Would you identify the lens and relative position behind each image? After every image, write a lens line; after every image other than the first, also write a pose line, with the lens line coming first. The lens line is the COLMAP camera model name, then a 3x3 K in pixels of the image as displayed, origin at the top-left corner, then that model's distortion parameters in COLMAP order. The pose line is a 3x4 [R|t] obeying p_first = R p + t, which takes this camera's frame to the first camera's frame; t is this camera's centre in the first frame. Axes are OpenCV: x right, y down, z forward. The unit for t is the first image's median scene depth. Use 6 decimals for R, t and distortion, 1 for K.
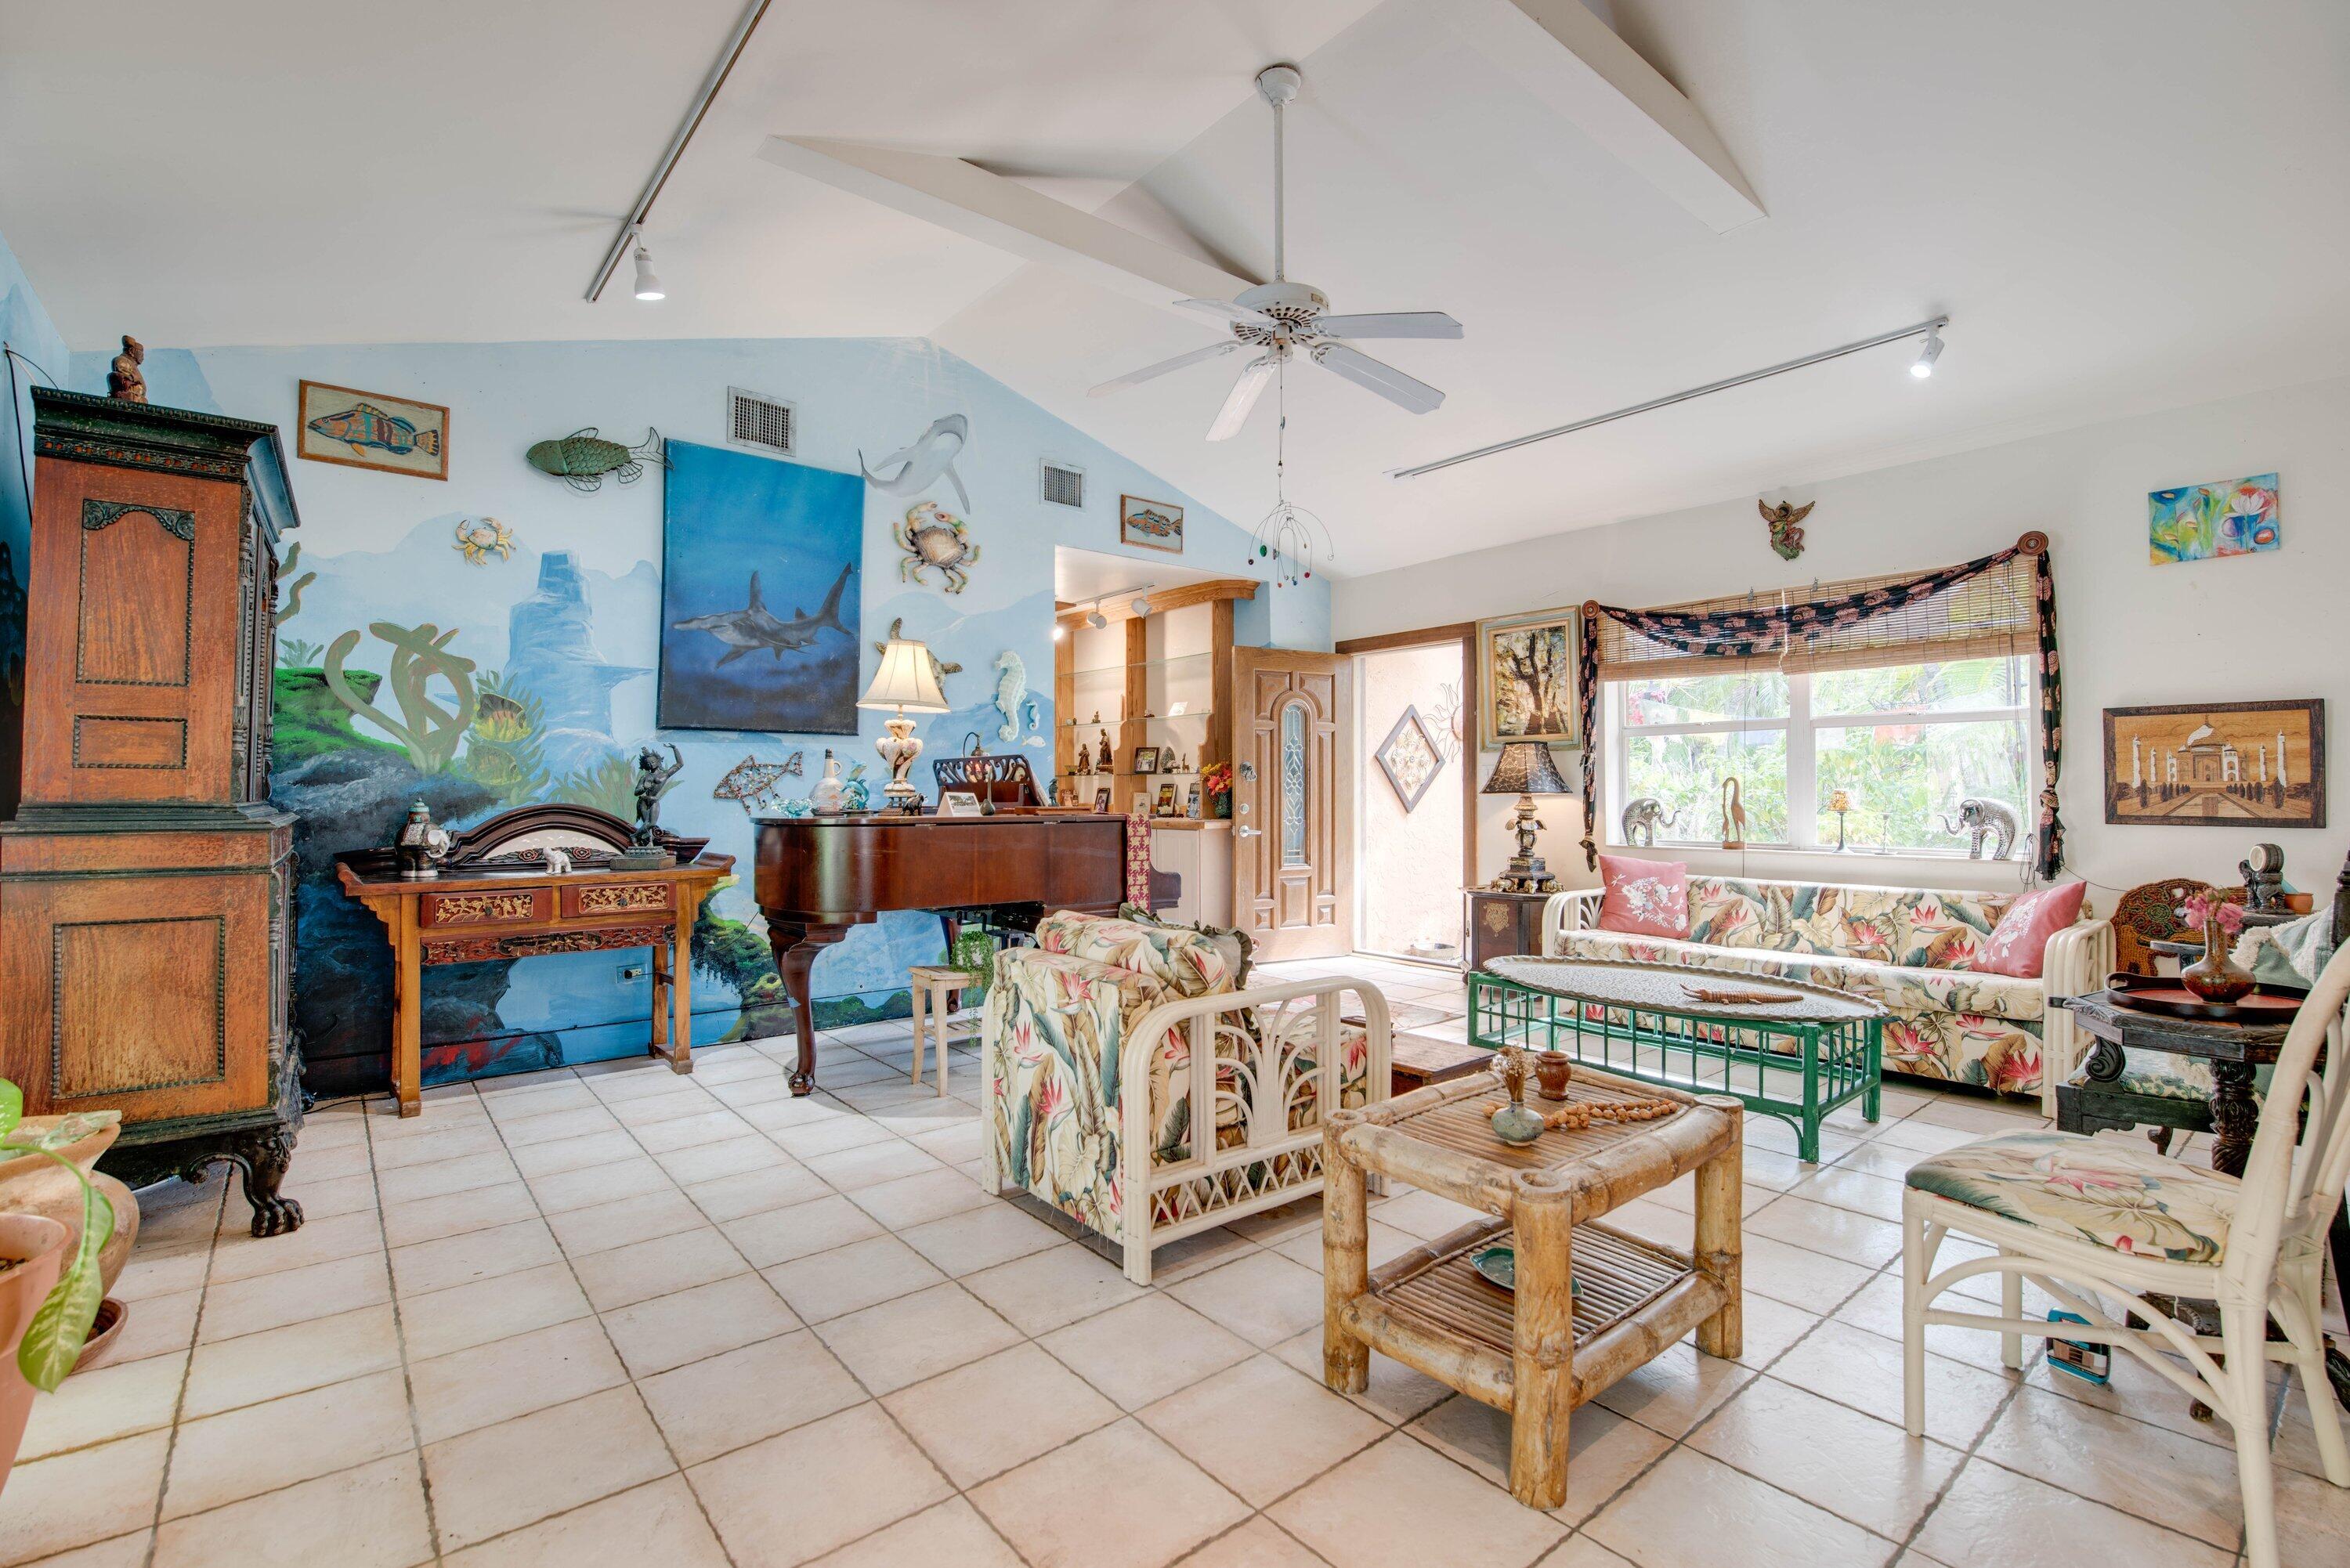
lens RADIAL K [[1044.2, 0, 1193.3], [0, 1044.2, 778.0], [0, 0, 1]] dist [-0.014606, -0.000669]
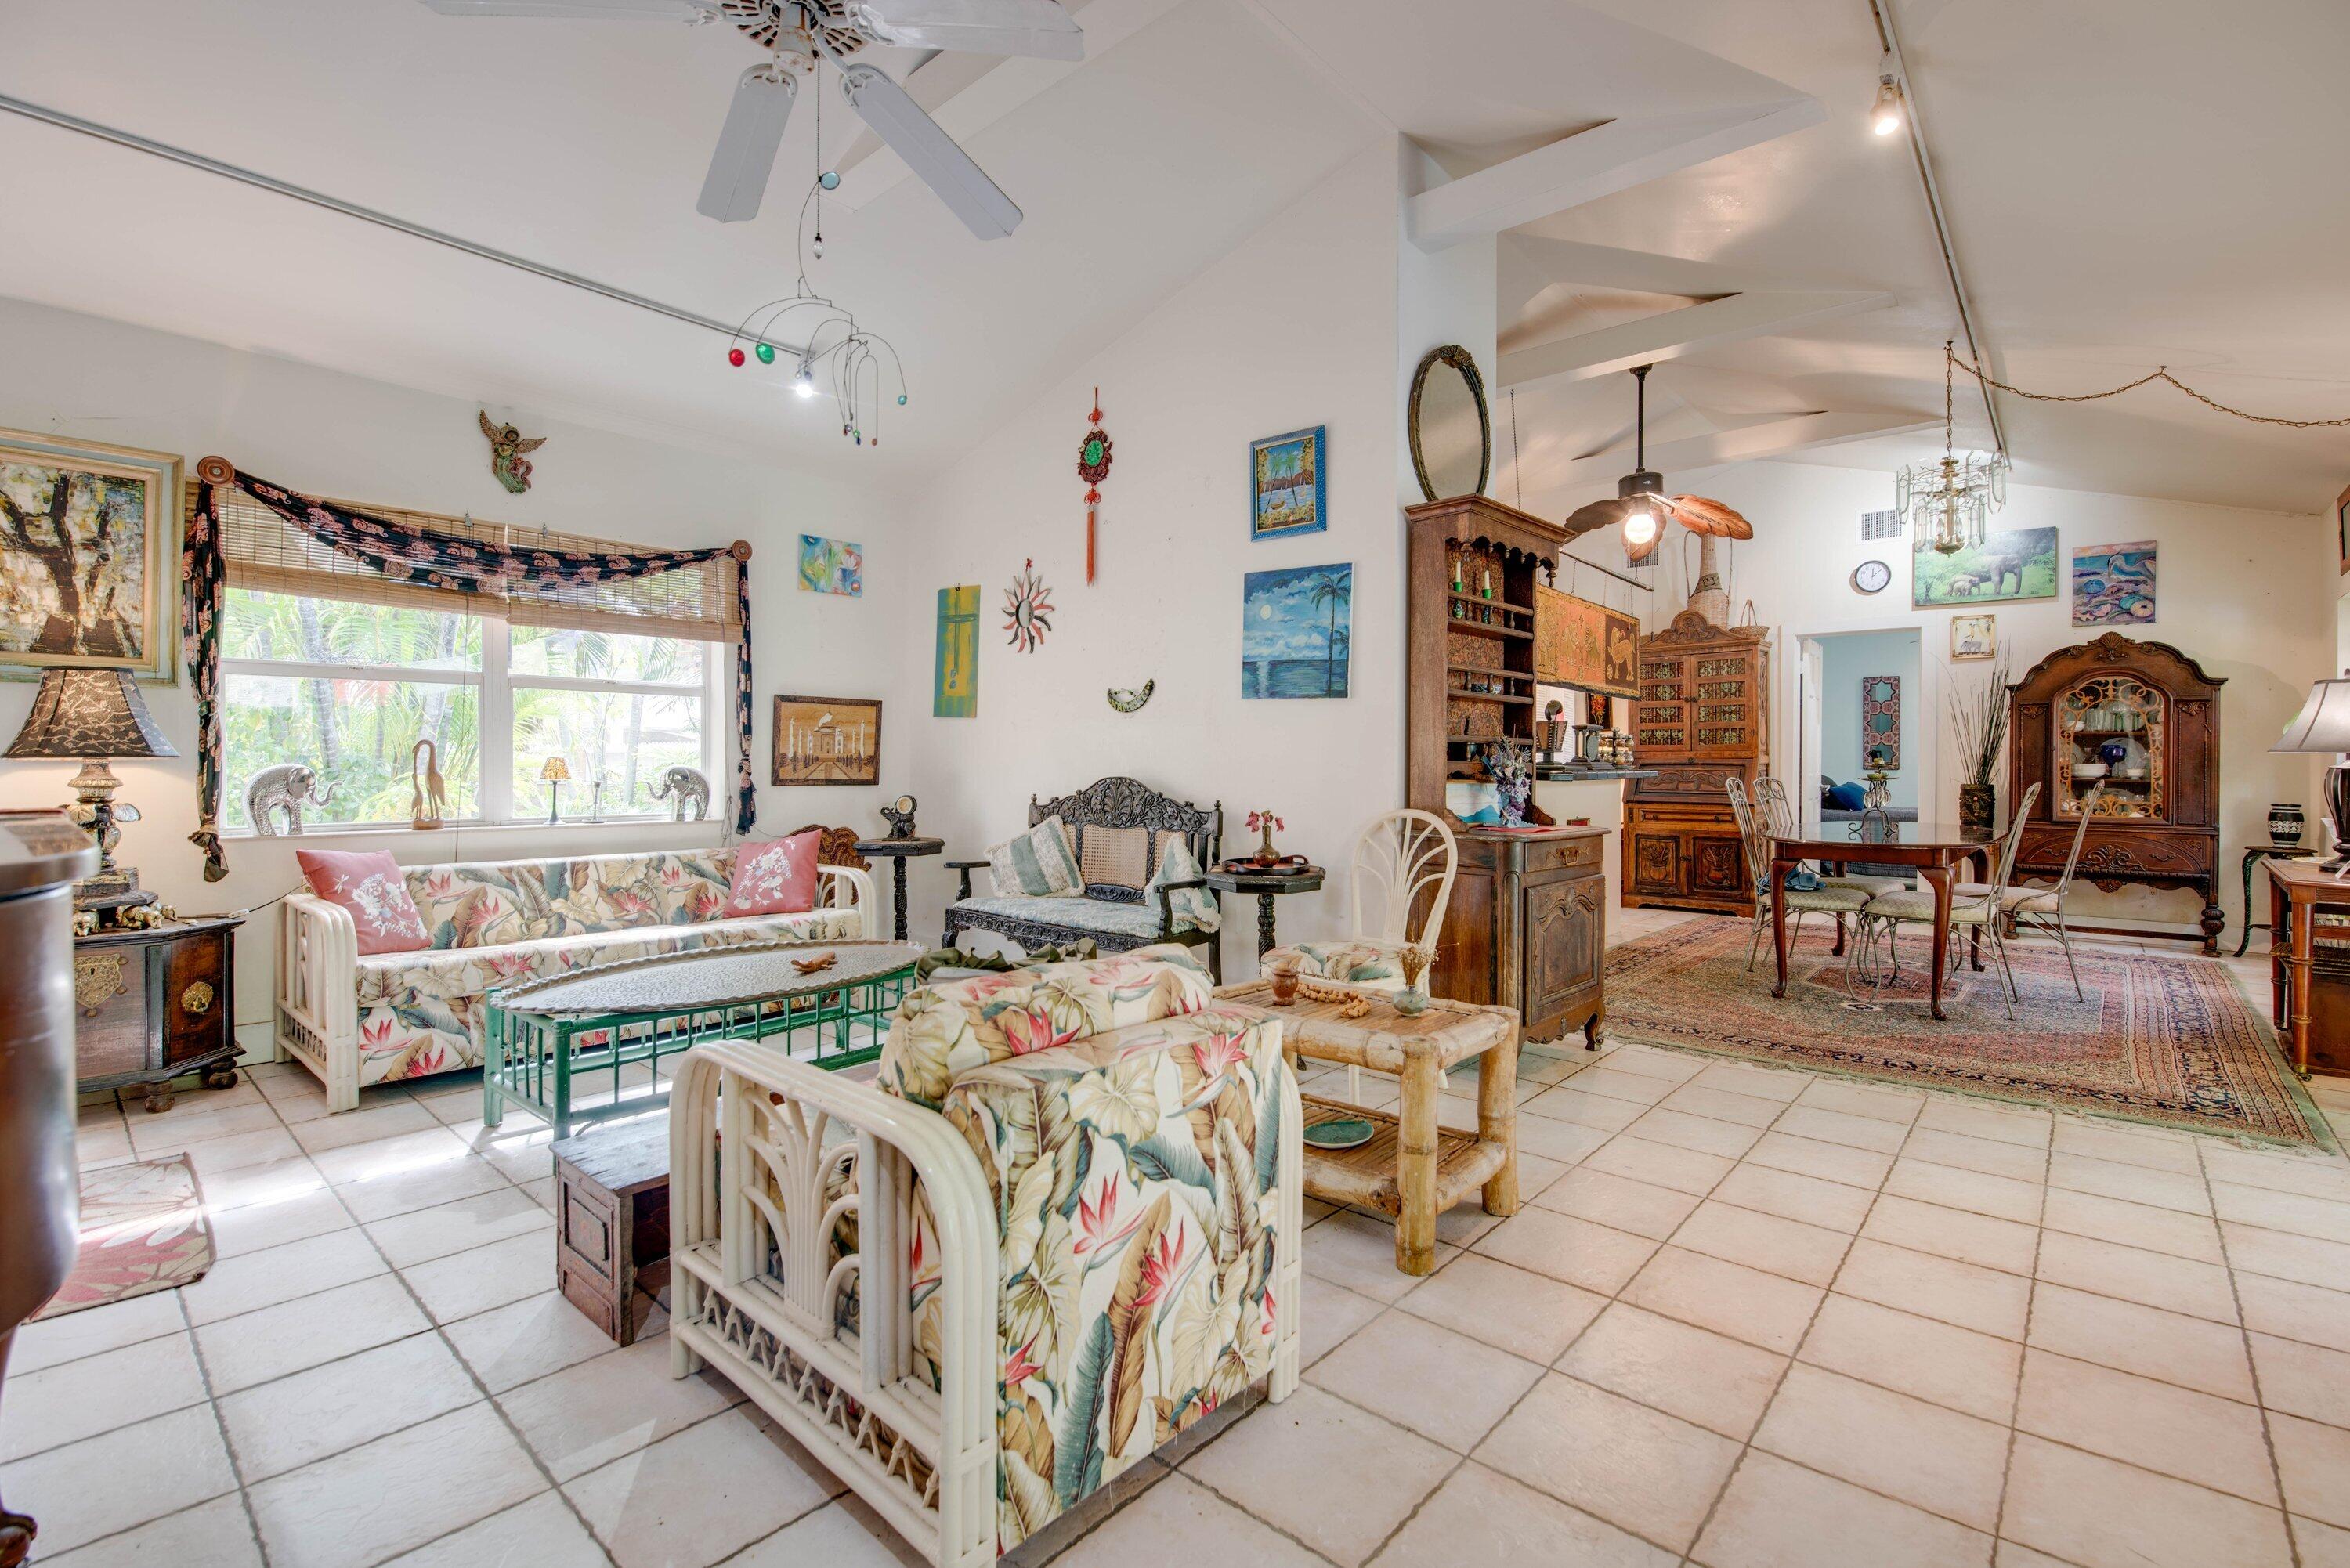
lens RADIAL K [[1044.2, 0, 1193.3], [0, 1044.2, 778.0], [0, 0, 1]] dist [-0.014606, -0.000669]
pose [[-0.149780, -0.011120, 0.988657, -0.400941], [-0.016377, 0.999827, 0.008765, 0.013310], [-0.988584, -0.014879, -0.149936, 0.600211]]
